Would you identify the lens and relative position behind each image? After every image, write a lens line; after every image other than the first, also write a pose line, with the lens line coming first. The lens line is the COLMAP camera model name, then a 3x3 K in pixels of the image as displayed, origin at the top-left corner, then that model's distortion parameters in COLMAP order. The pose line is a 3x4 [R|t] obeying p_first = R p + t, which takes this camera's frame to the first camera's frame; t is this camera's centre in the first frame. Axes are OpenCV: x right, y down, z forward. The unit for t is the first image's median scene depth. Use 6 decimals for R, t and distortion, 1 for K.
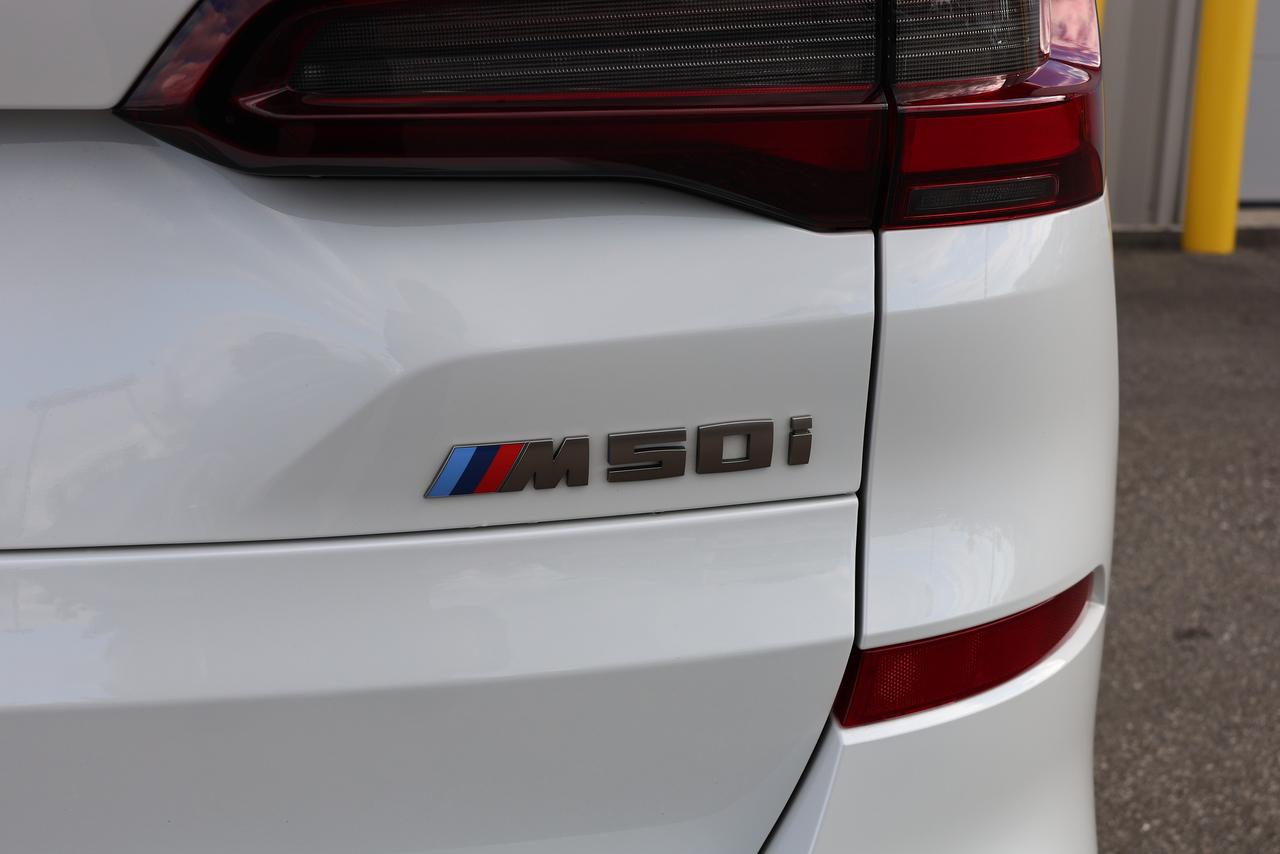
lens RADIAL K [[1660.4, 0, 647.0], [0, 1660.4, 427.9], [0, 0, 1]] dist [0.016055, 0.000000]
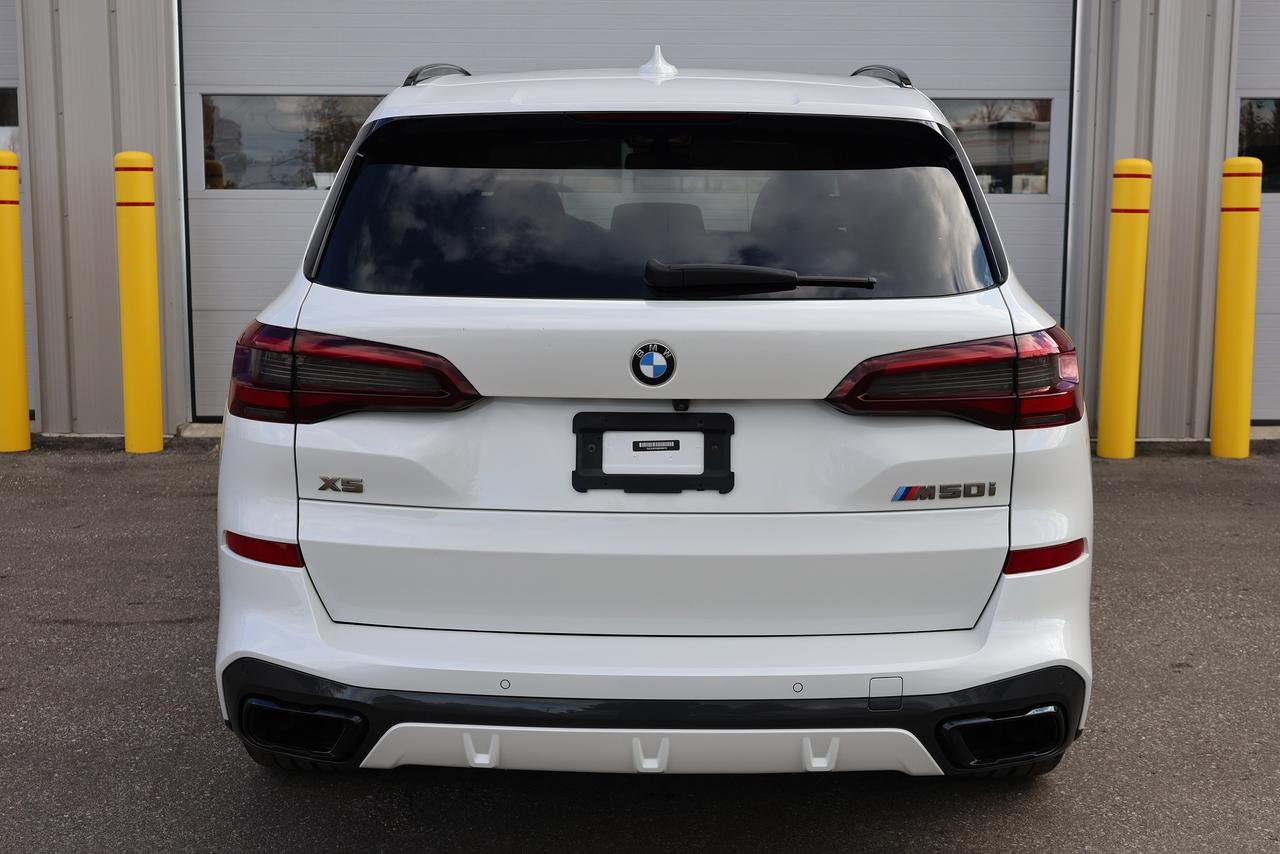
lens RADIAL K [[1660.4, 0, 633.5], [0, 1660.4, 430.8], [0, 0, 1]] dist [0.016055, 0.000000]
pose [[0.998180, 0.002580, -0.060244, -0.442732], [-0.010229, 0.991849, -0.127004, 0.330793], [0.059425, 0.127390, 0.990071, -2.480904]]
